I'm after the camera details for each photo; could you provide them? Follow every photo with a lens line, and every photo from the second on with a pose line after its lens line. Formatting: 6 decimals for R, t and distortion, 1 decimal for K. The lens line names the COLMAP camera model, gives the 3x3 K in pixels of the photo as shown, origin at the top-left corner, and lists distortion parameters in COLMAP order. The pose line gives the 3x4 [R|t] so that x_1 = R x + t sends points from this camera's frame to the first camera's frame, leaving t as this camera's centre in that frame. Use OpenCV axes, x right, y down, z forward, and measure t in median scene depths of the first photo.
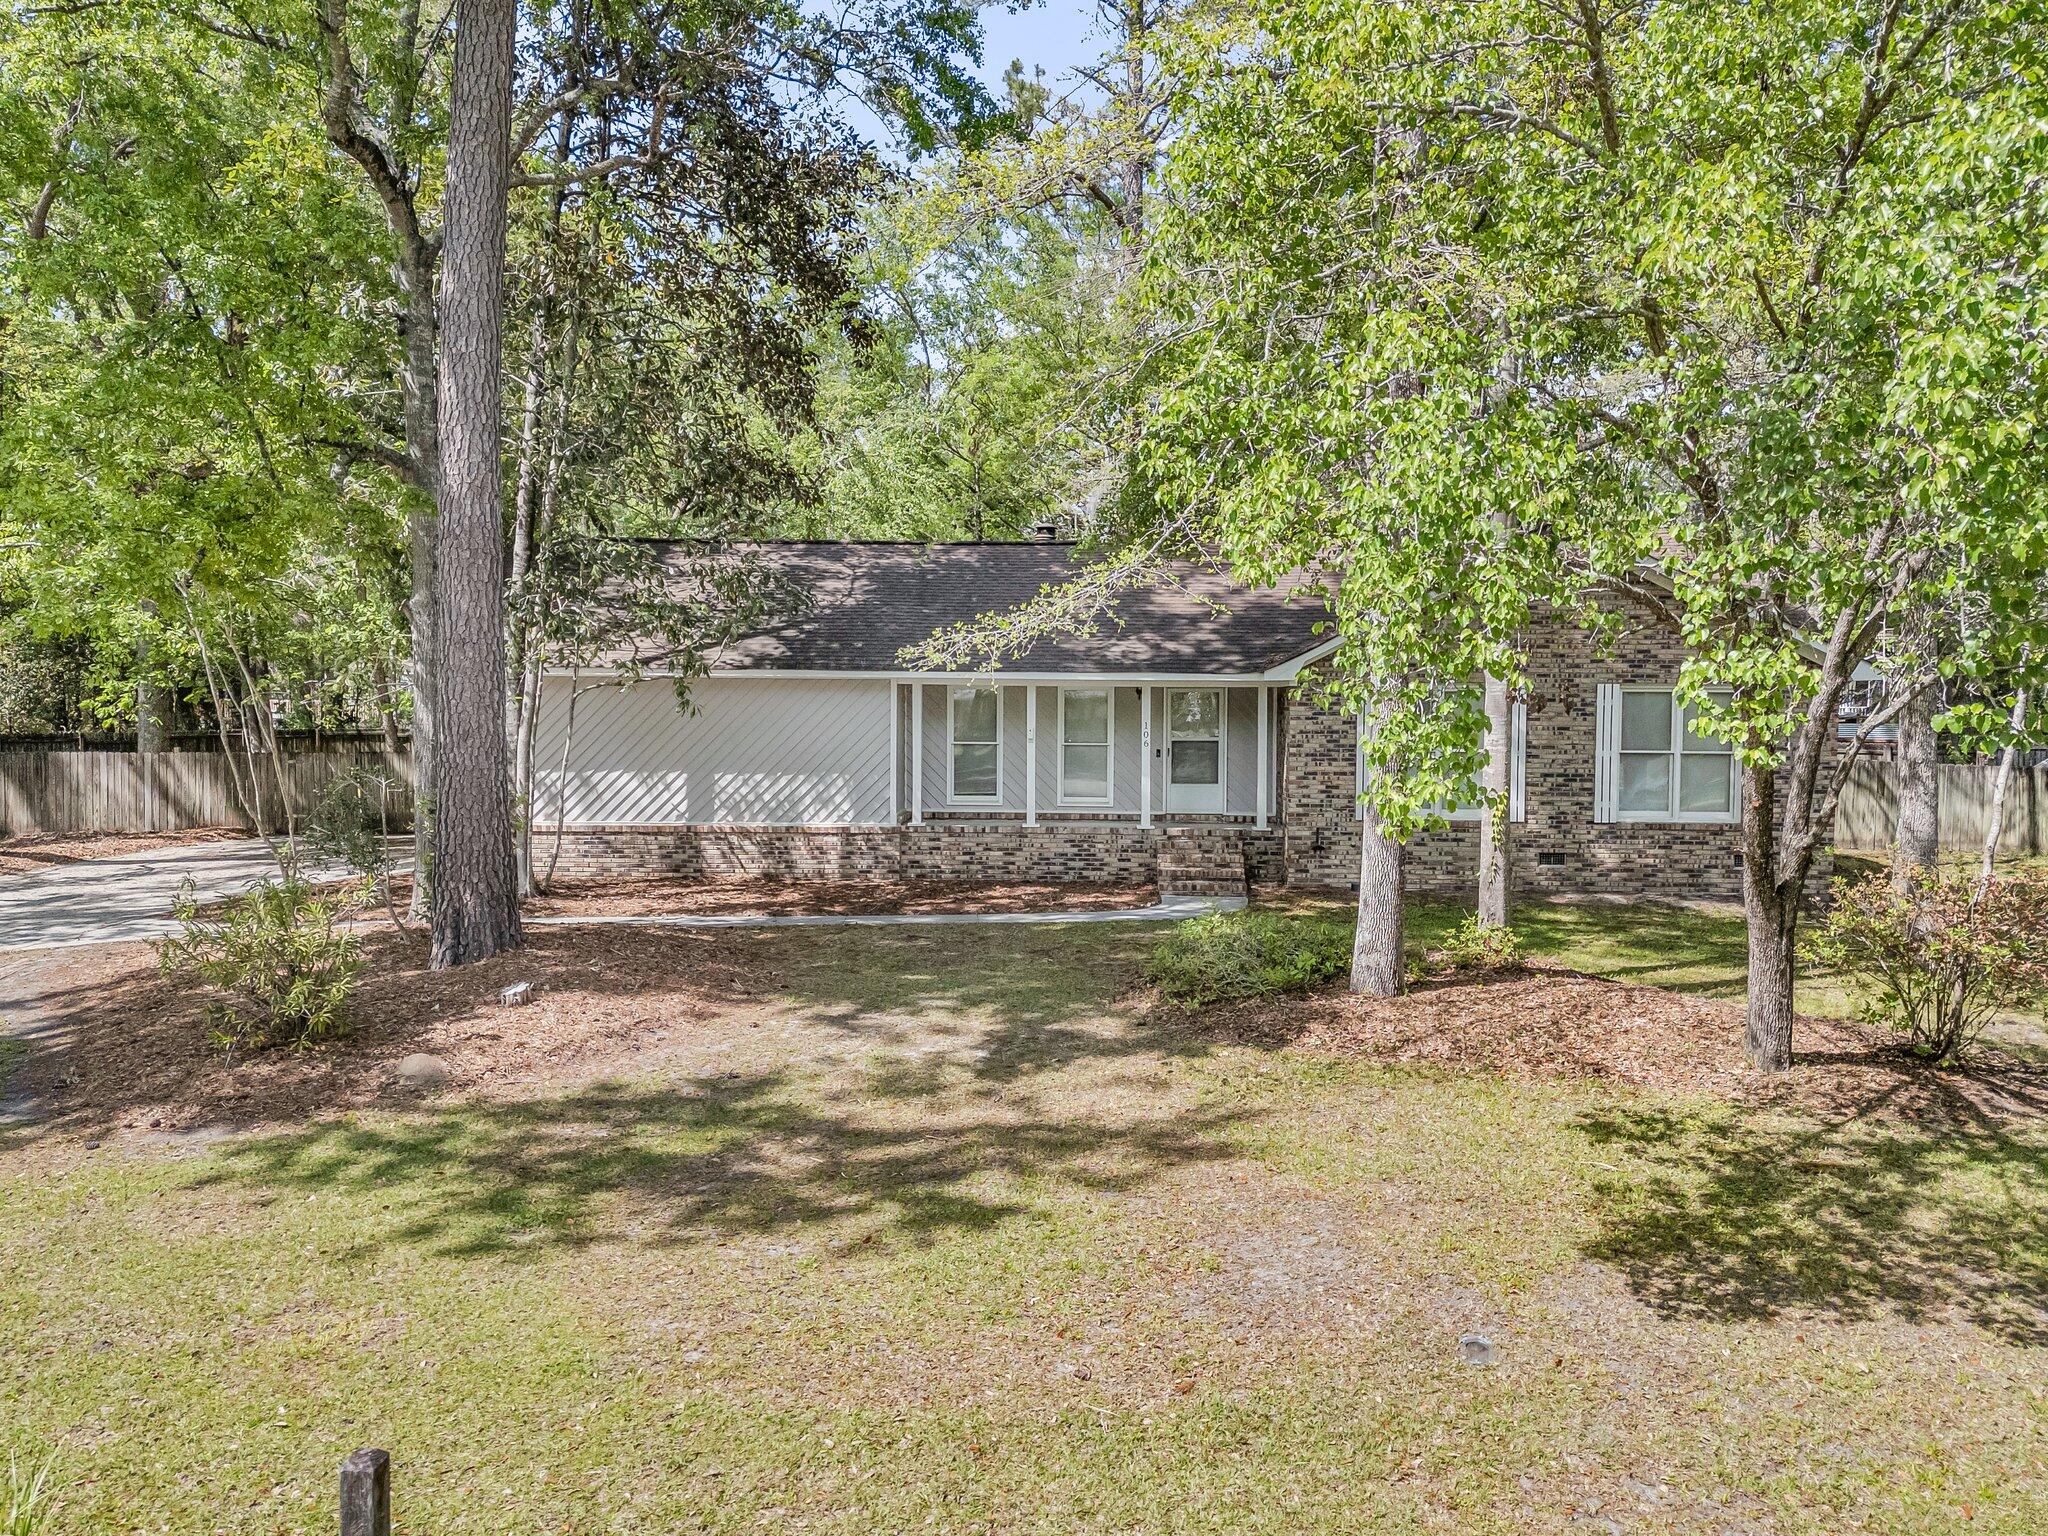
lens RADIAL K [[1449.3, 0, 1024.2], [0, 1449.3, 771.0], [0, 0, 1]] dist [0.039778, 0.001955]
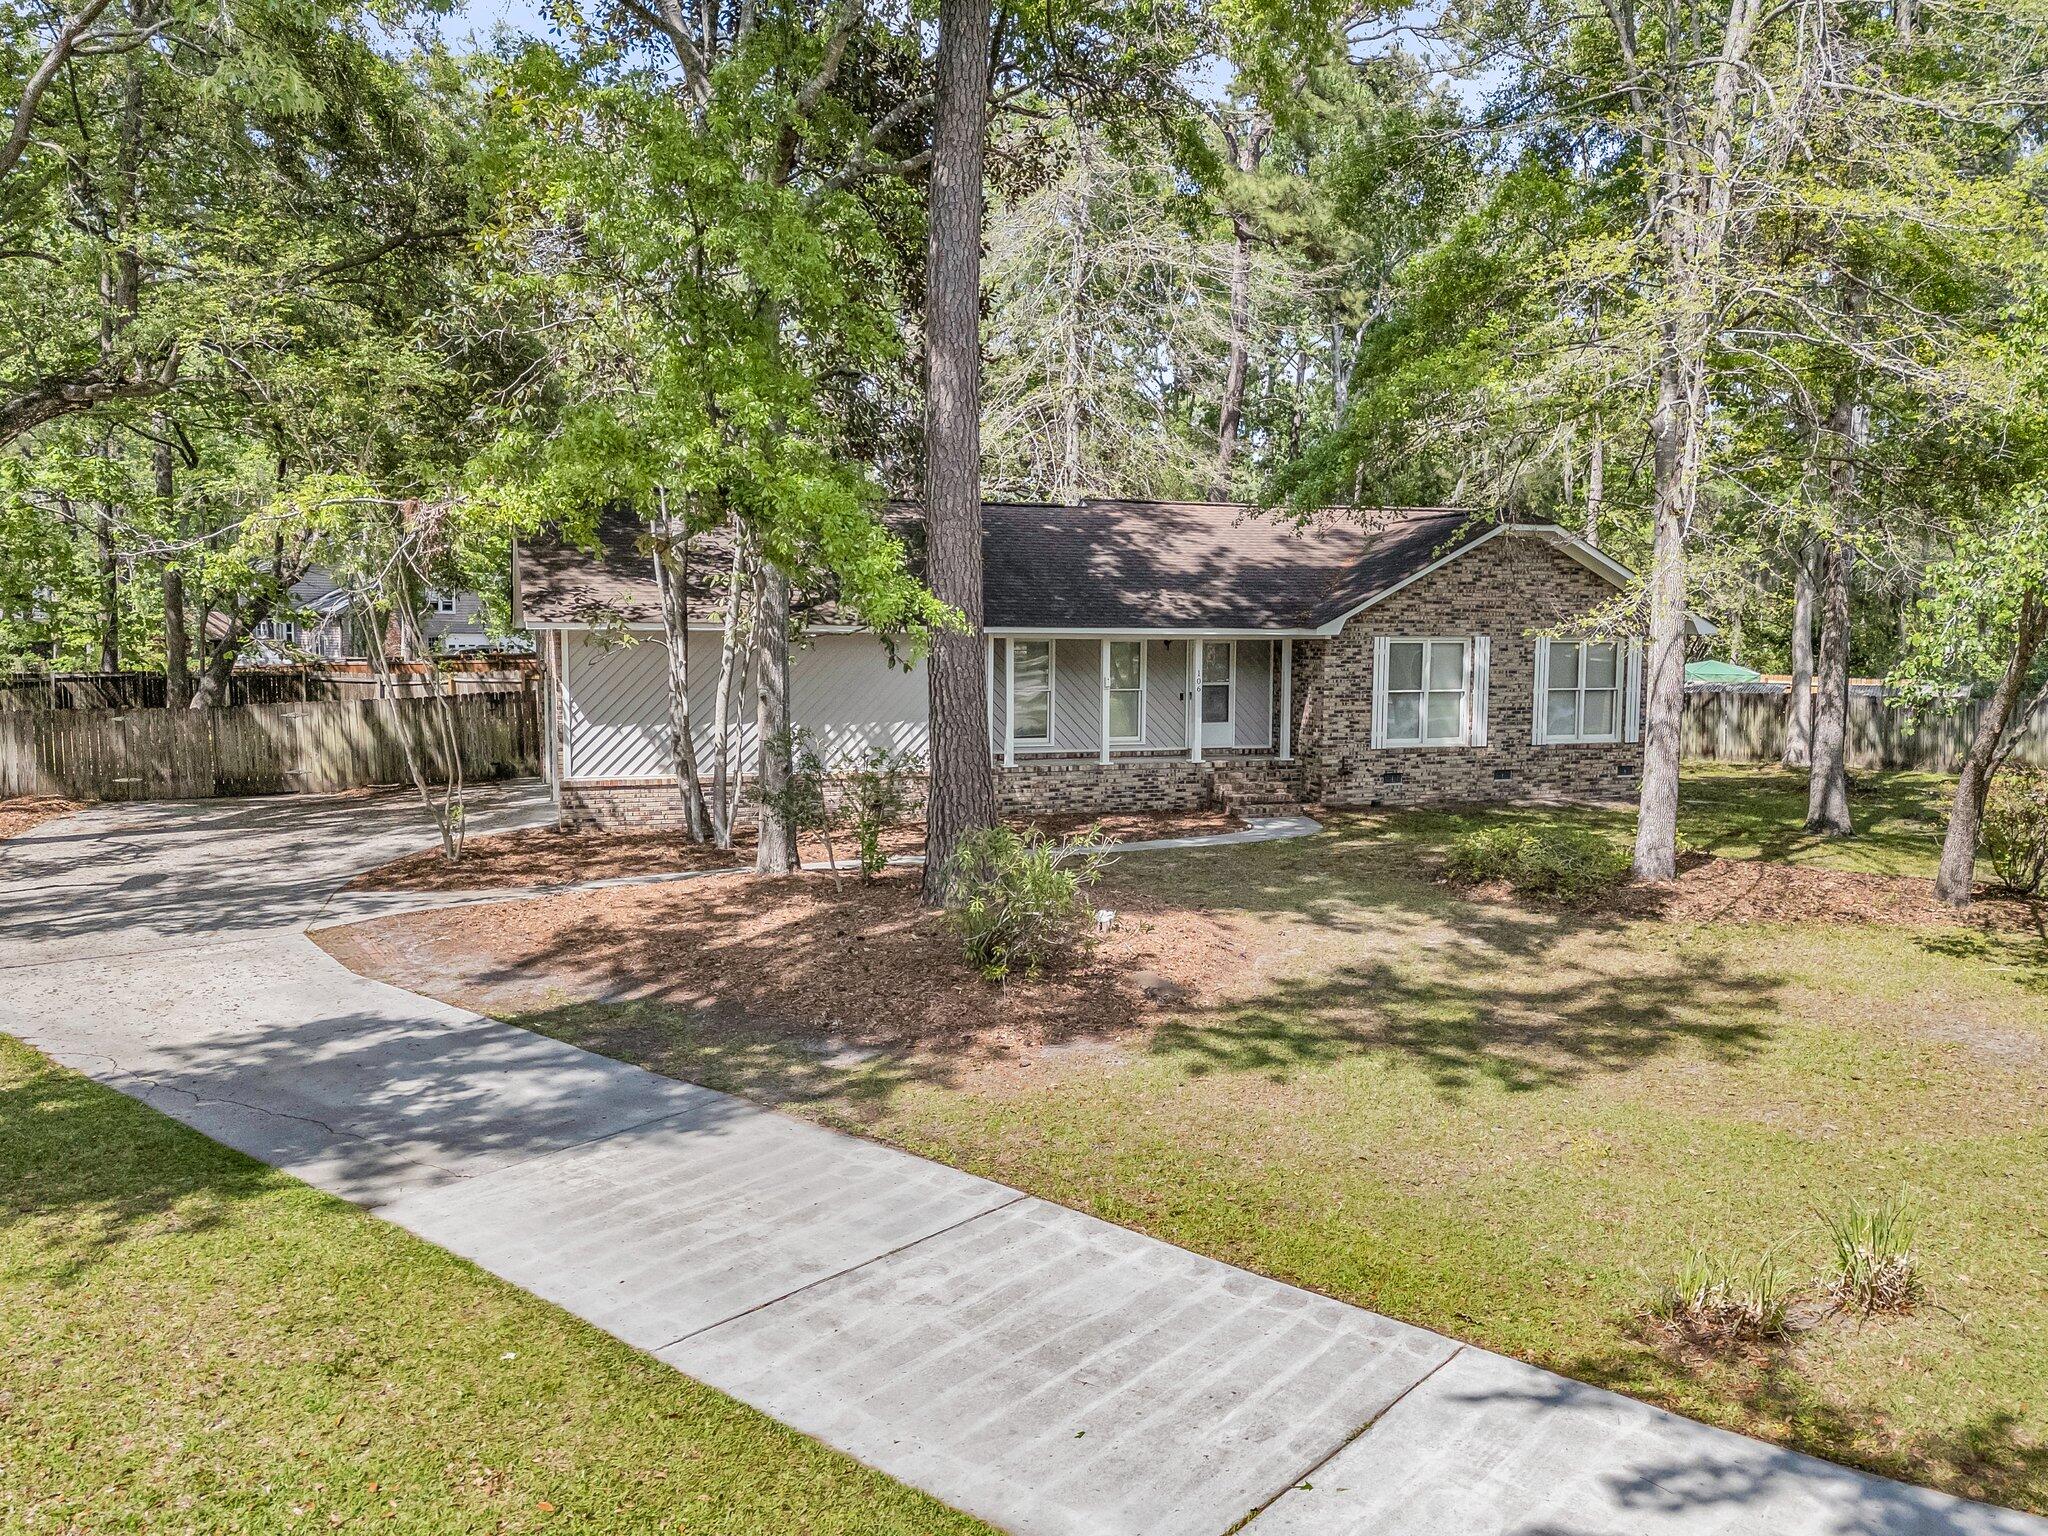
lens RADIAL K [[1449.3, 0, 1018.1], [0, 1449.3, 762.8], [0, 0, 1]] dist [0.039778, 0.001955]
pose [[0.924250, -0.033480, 0.380317, -0.515973], [0.019369, 0.998977, 0.040870, -0.010286], [-0.381296, -0.030408, 0.923953, -0.011648]]
